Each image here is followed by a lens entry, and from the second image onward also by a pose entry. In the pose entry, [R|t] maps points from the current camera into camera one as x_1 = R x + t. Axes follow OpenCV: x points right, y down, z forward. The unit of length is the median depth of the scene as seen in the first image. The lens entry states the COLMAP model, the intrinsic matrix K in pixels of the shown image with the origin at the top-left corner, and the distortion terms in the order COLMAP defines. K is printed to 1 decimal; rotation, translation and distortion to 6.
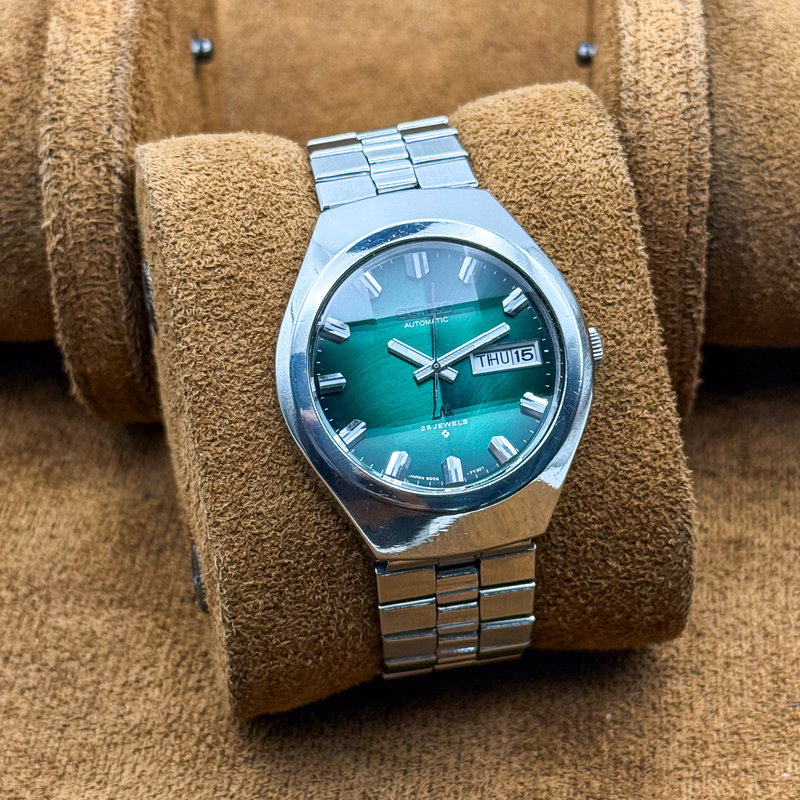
lens RADIAL K [[2261.3, 0, 400.0], [0, 2261.3, 400.0], [0, 0, 1]] dist [0.061679, -0.405713]
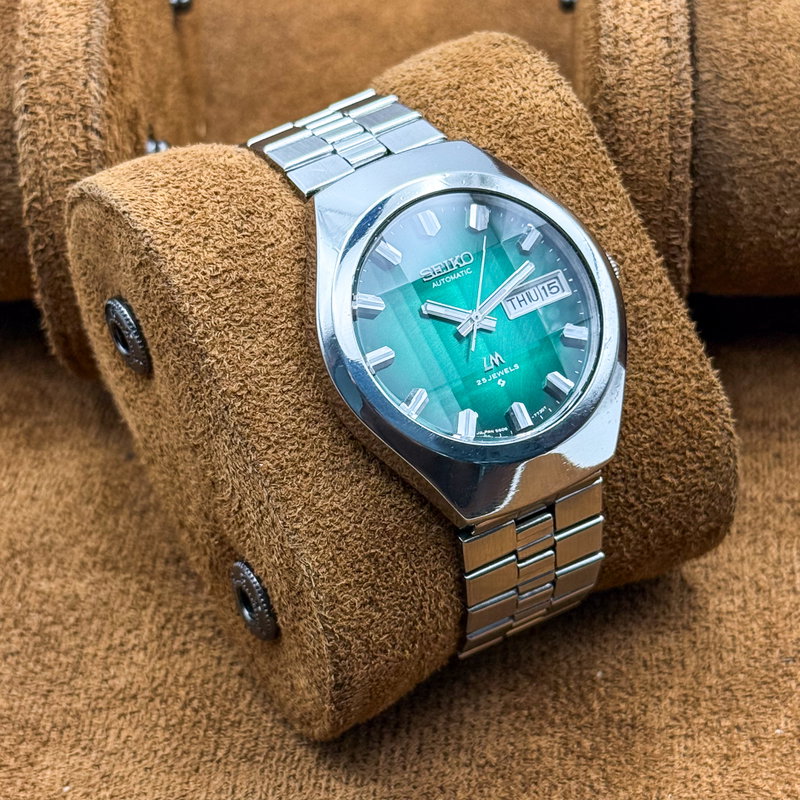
lens RADIAL K [[2261.3, 0, 400.0], [0, 2261.3, 400.0], [0, 0, 1]] dist [0.061679, -0.405713]
pose [[0.944079, -0.230822, 0.235450, -0.248599], [0.242532, 0.969902, -0.021638, 0.032140], [-0.223369, 0.077533, 0.971645, 0.057323]]
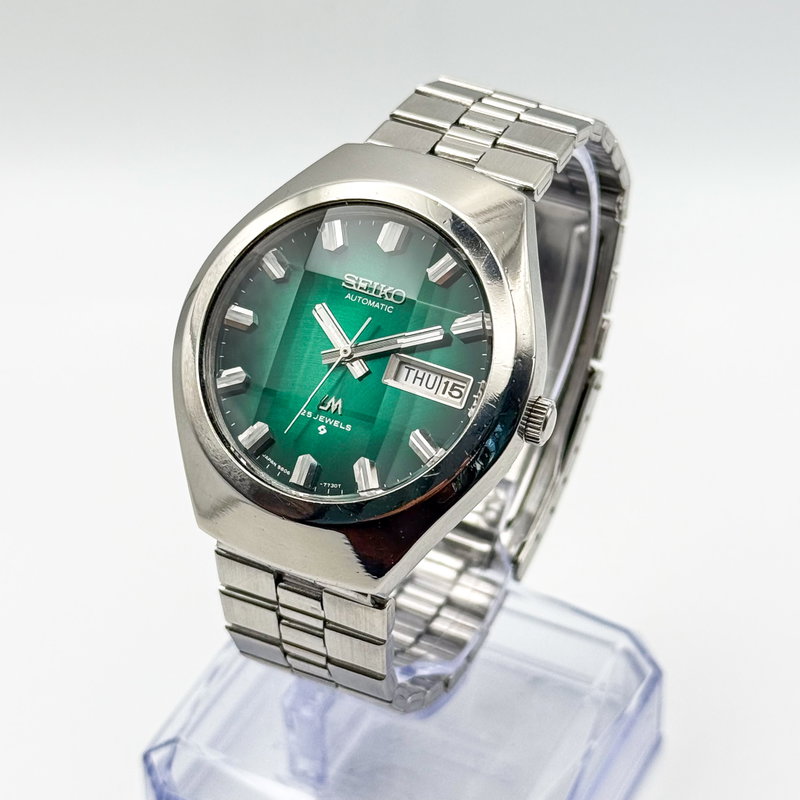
lens RADIAL K [[2261.3, 0, 400.0], [0, 2261.3, 400.0], [0, 0, 1]] dist [0.061679, -0.405713]
pose [[0.787428, 0.424914, -0.446549, 0.403941], [-0.435622, 0.896148, 0.084569, -0.076835], [0.436108, 0.127935, 0.890754, 0.259580]]
